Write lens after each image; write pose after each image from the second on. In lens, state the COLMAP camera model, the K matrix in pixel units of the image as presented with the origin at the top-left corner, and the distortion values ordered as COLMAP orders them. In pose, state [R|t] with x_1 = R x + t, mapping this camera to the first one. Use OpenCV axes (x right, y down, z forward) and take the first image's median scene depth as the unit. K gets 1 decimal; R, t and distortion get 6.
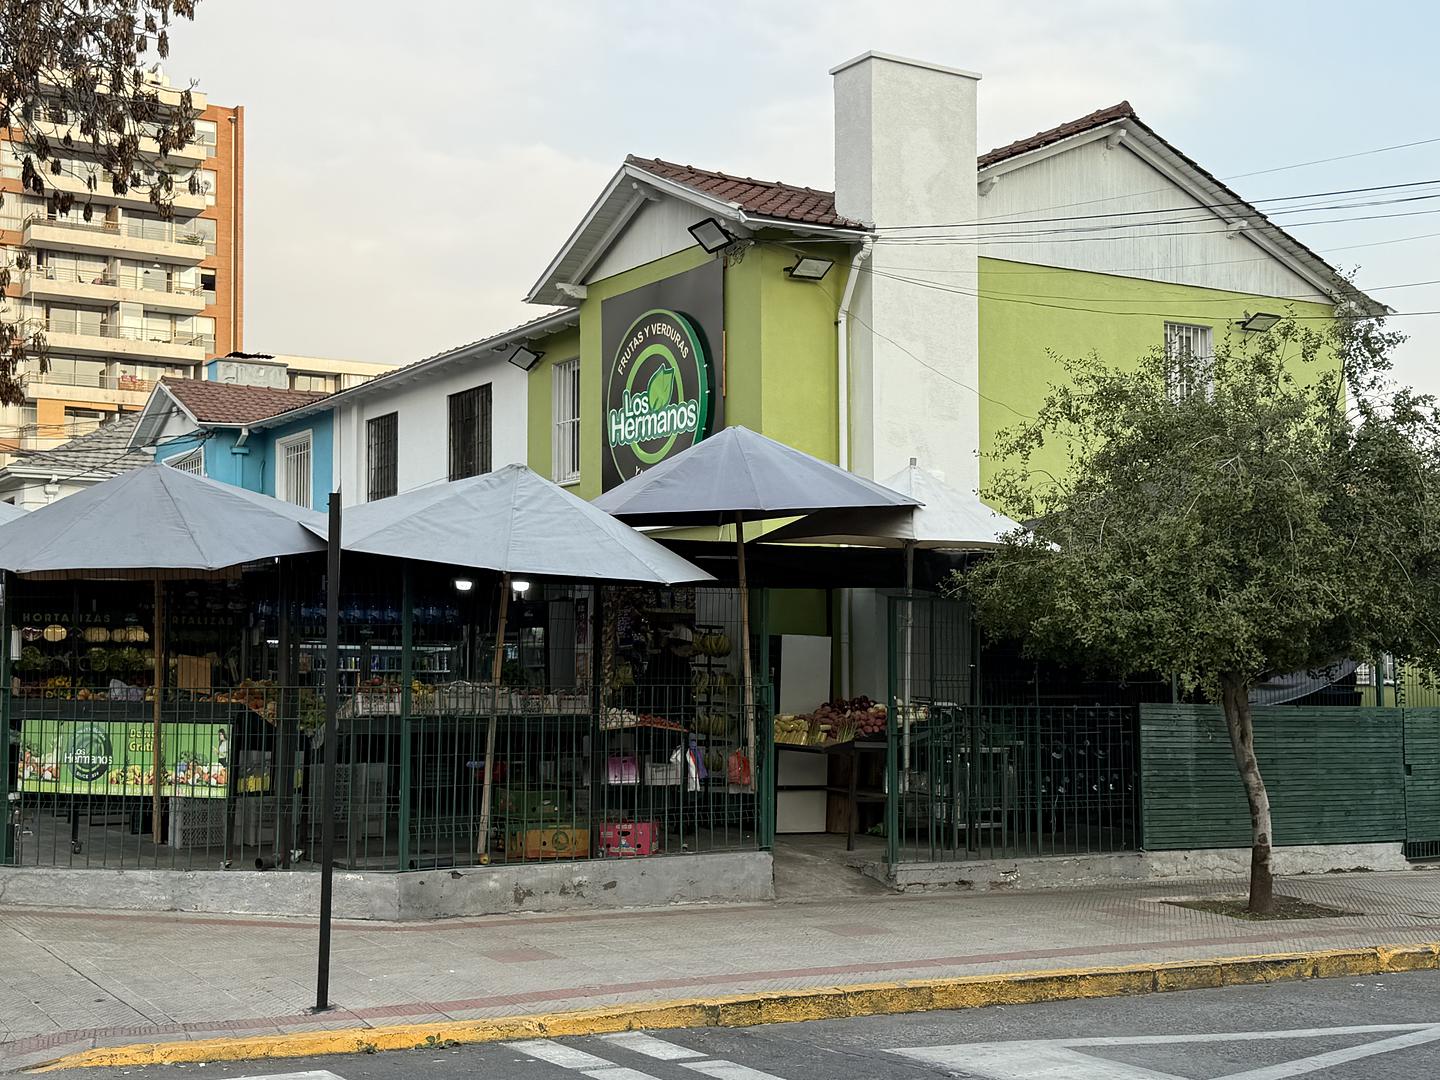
lens RADIAL K [[2110.3, 0, 720.0], [0, 2110.3, 540.0], [0, 0, 1]] dist [0.012999, 0.022052]
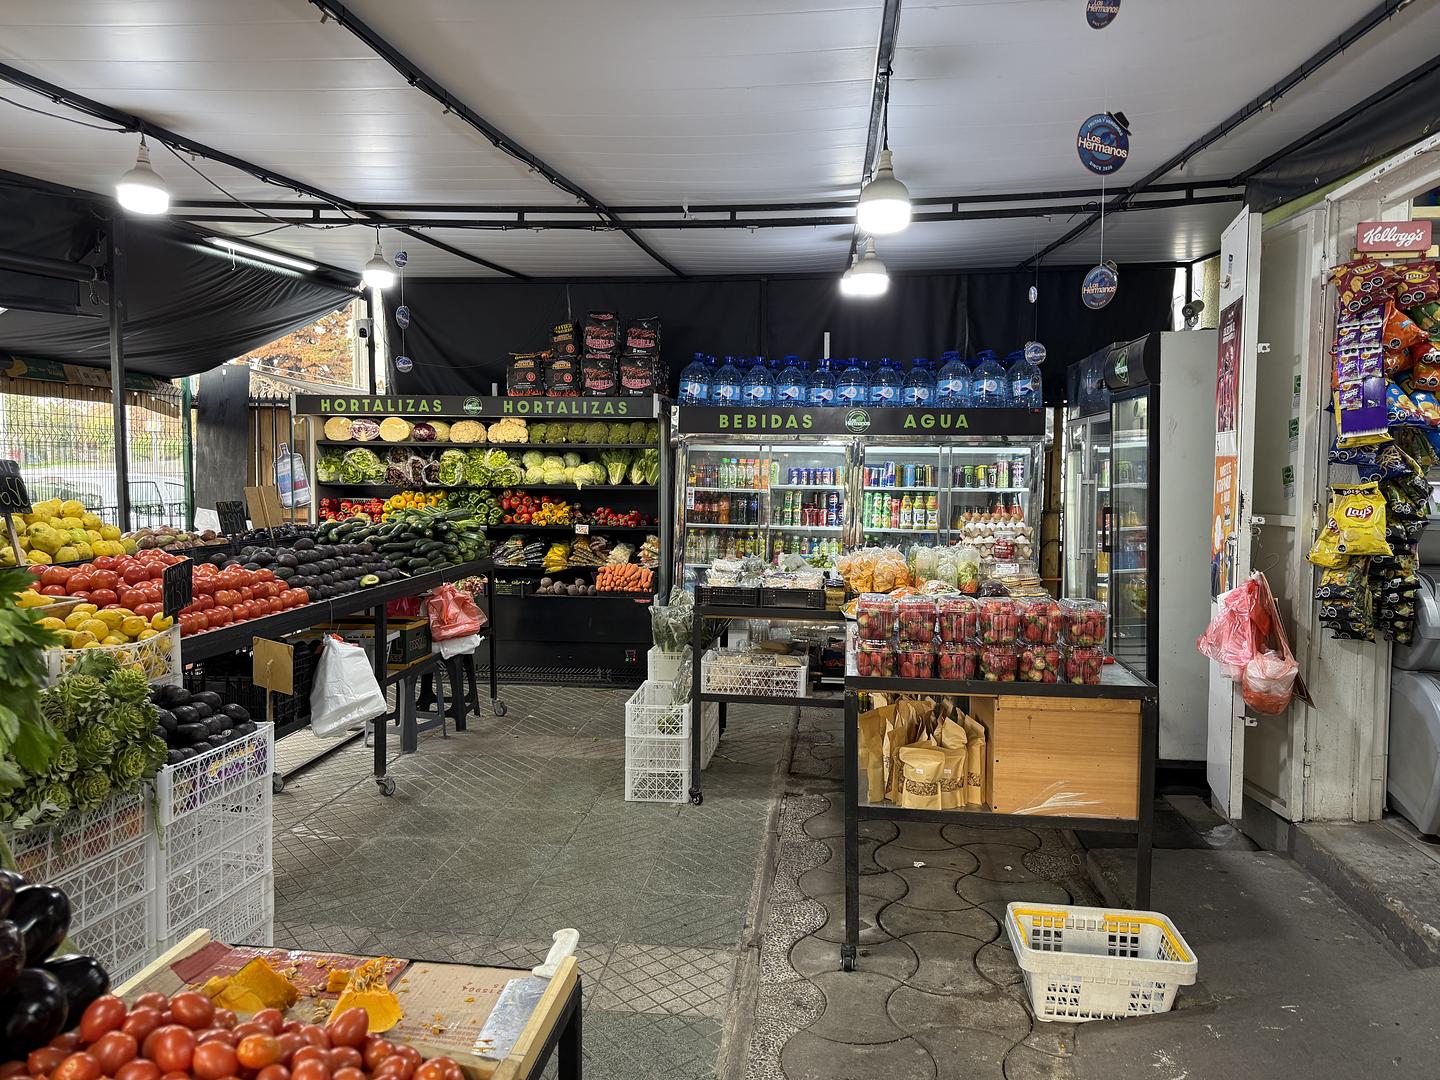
lens RADIAL K [[994.5, 0, 720.0], [0, 994.5, 540.0], [0, 0, 1]] dist [0.003290, 0.000580]
pose [[0.773534, 0.049260, -0.631837, -0.023110], [0.036199, 0.991913, 0.121650, 0.042918], [0.632720, -0.116973, 0.765495, 0.796602]]
